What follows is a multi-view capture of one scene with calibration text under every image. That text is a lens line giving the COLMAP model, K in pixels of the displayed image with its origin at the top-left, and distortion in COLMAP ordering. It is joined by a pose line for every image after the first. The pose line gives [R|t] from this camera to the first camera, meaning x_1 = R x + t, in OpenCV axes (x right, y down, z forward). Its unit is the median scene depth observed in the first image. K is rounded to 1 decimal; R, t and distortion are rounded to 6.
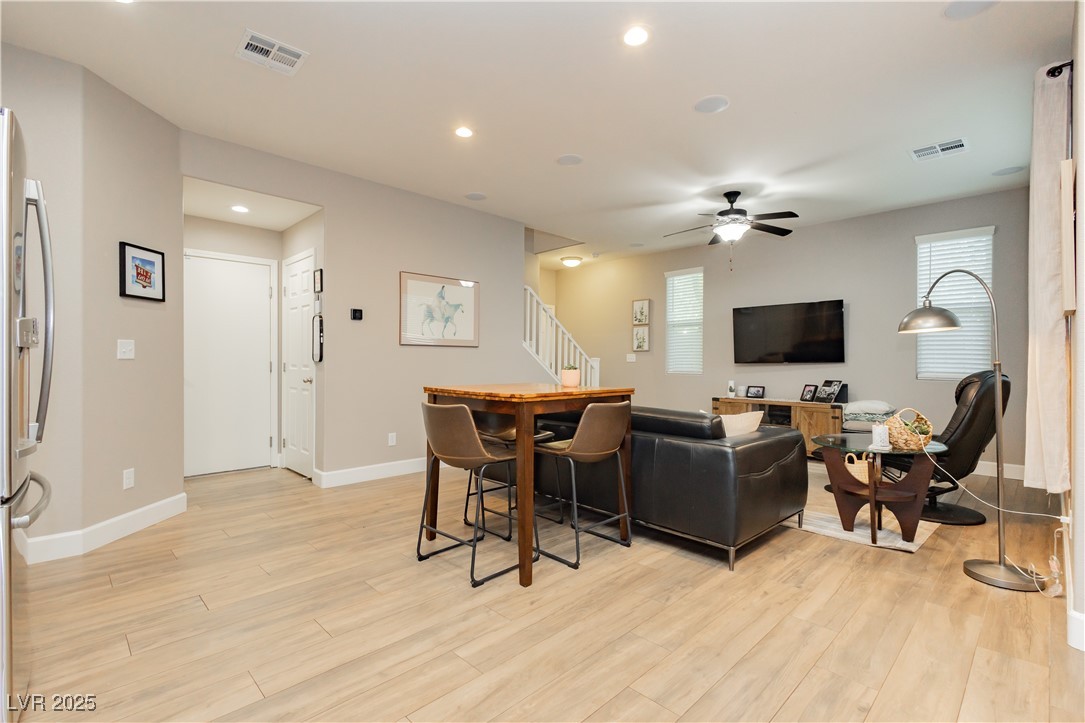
lens RADIAL K [[502.8, 0, 538.2], [0, 502.8, 363.0], [0, 0, 1]] dist [0.000477, 0.000045]
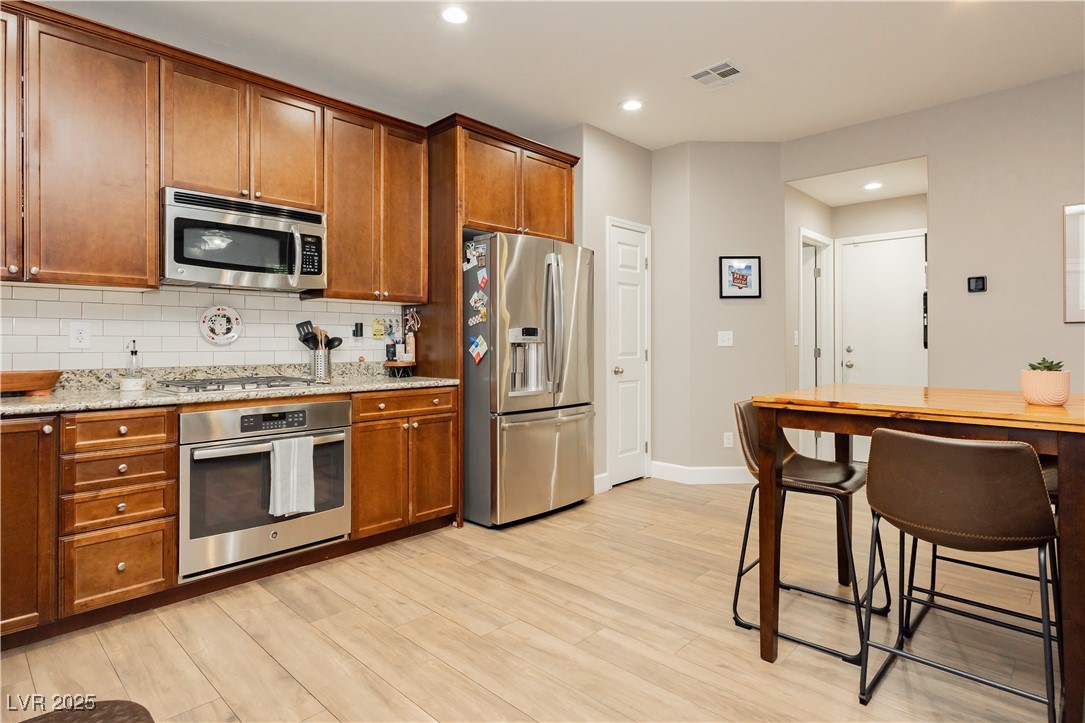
lens RADIAL K [[581.1, 0, 574.3], [0, 581.1, 340.7], [0, 0, 1]] dist [0.002283, 0.000254]
pose [[0.049016, -0.006841, -0.998775, 0.343760], [-0.002347, 0.999973, -0.006964, -0.005854], [0.998795, 0.002685, 0.048998, 0.286784]]
